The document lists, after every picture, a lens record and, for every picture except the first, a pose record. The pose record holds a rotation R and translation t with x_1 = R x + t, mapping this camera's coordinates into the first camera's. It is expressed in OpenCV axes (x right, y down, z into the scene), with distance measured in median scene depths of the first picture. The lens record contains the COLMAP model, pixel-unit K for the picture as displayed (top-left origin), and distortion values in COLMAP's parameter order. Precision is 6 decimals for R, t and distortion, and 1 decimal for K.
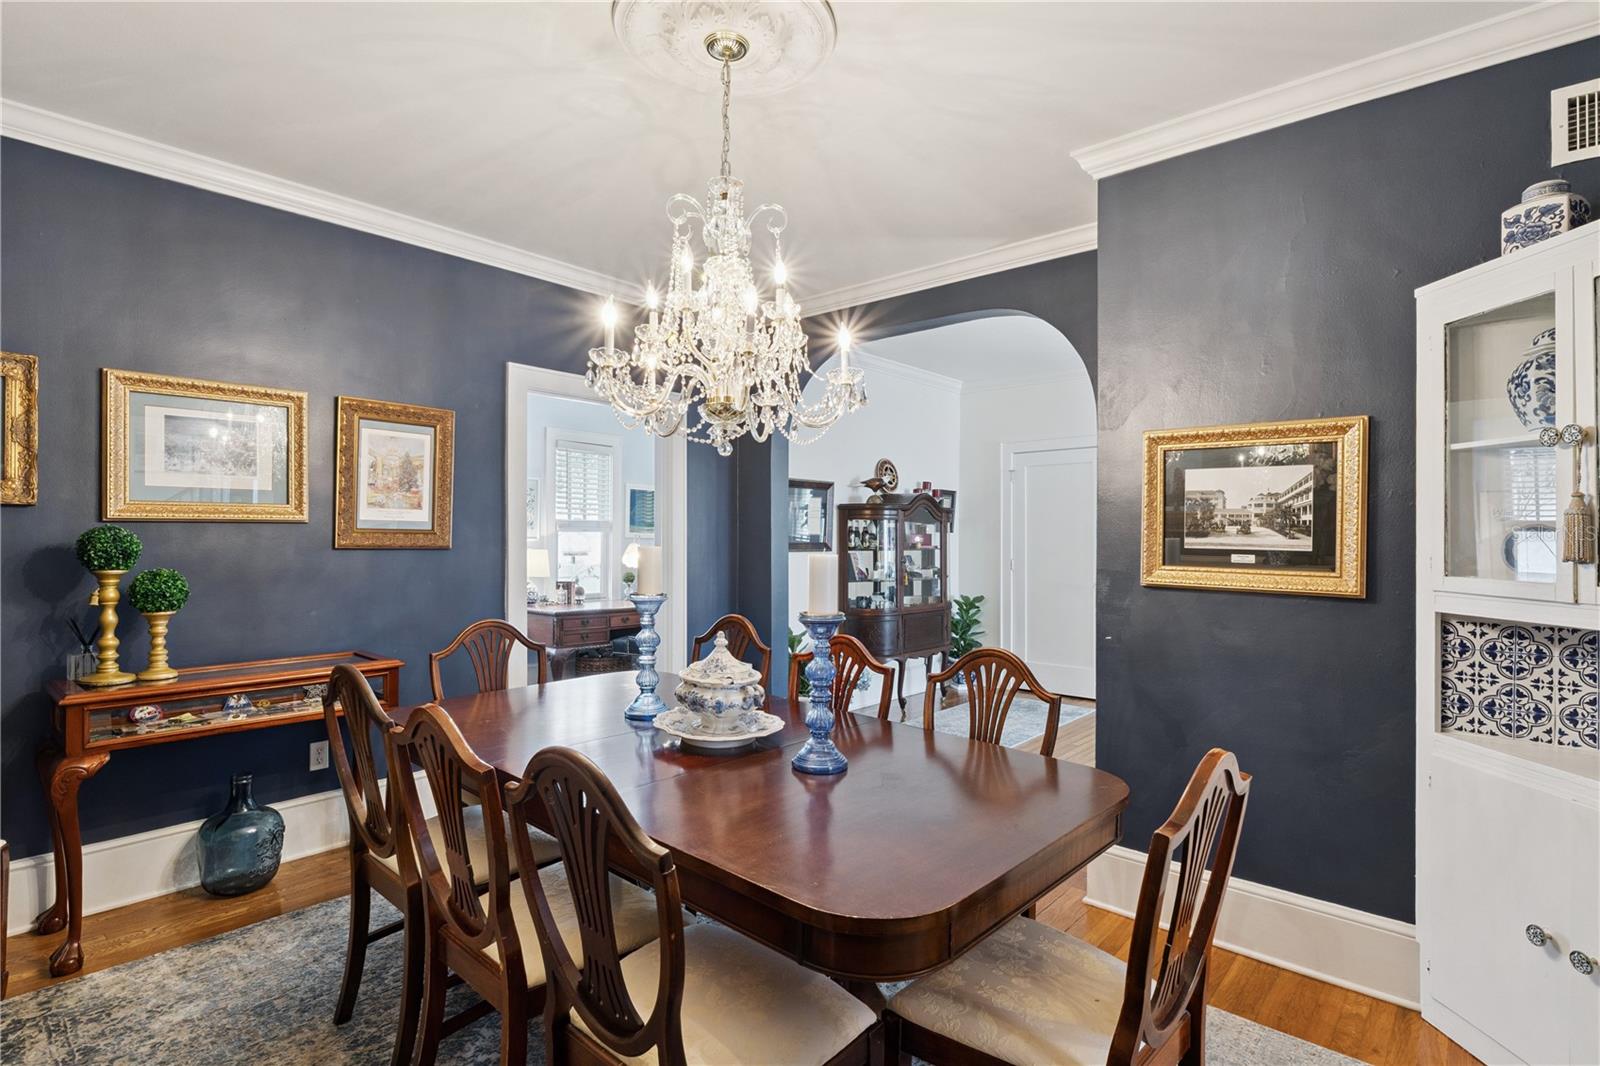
lens RADIAL K [[779.9, 0, 796.5], [0, 779.9, 532.0], [0, 0, 1]] dist [0.003392, 0.000724]
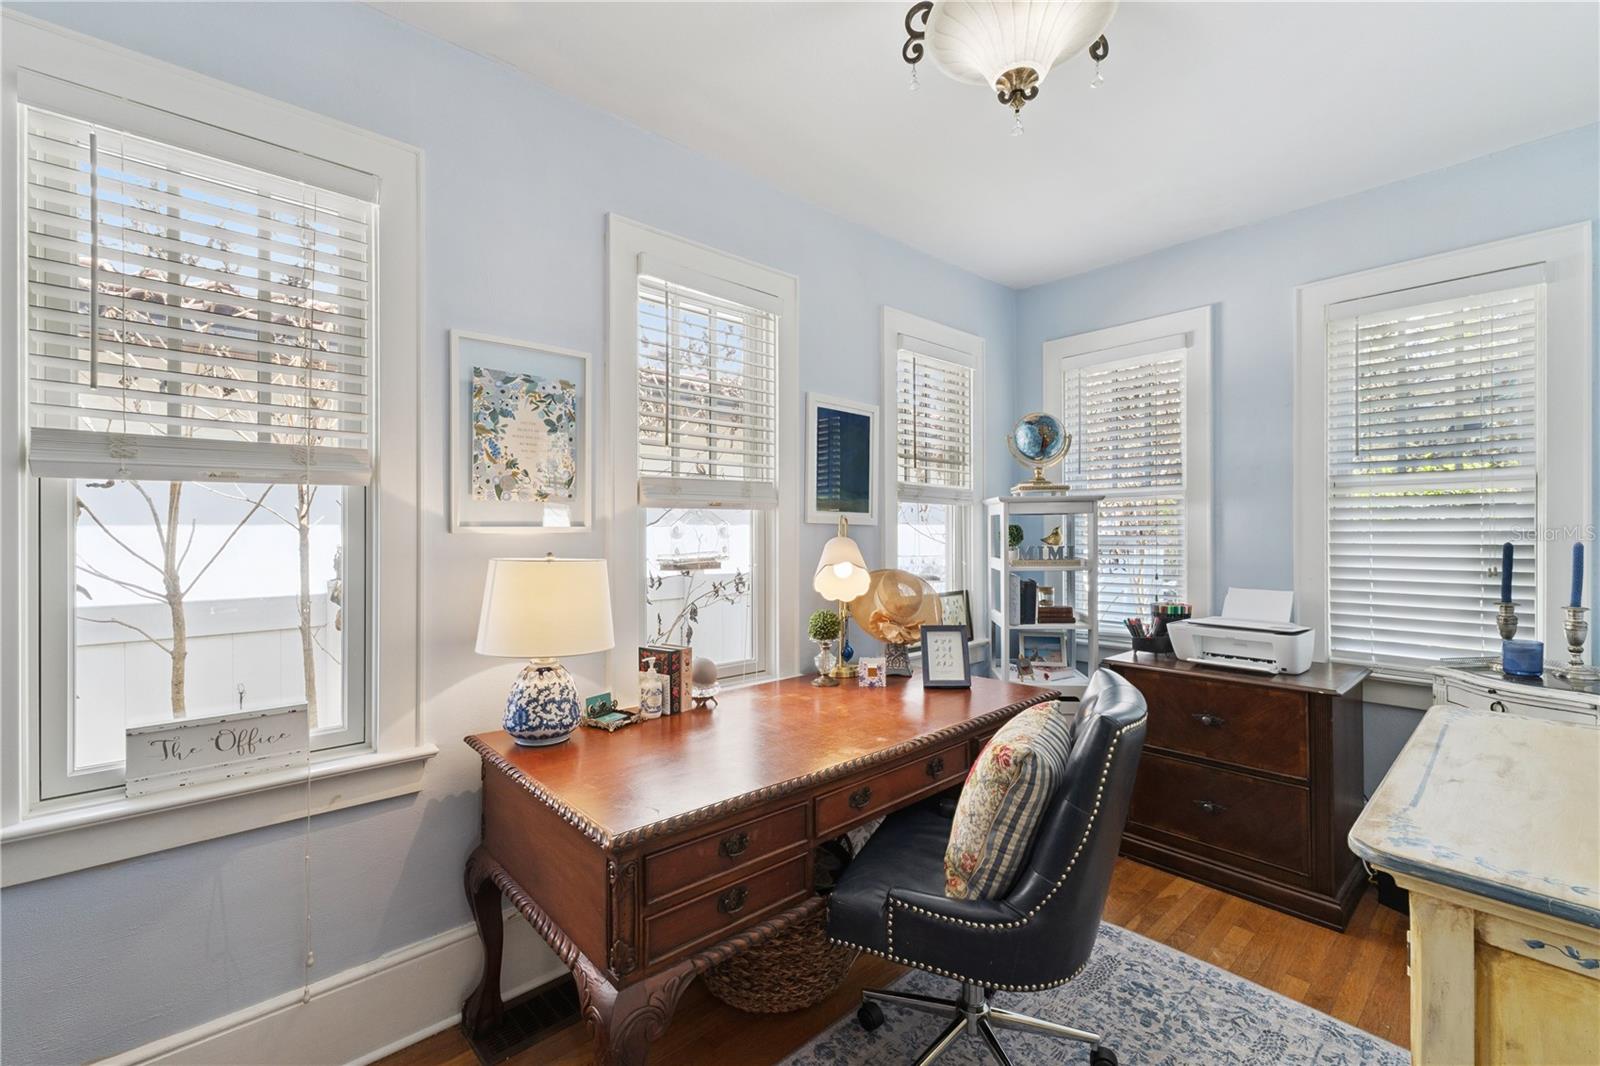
lens RADIAL K [[701.0, 0, 804.9], [0, 701.0, 532.5], [0, 0, 1]] dist [-0.001477, -0.000040]
pose [[0.993894, -0.010560, -0.109834, -0.195350], [0.011116, 0.999928, 0.004452, 0.010880], [0.109779, -0.005646, 0.993940, 0.683812]]
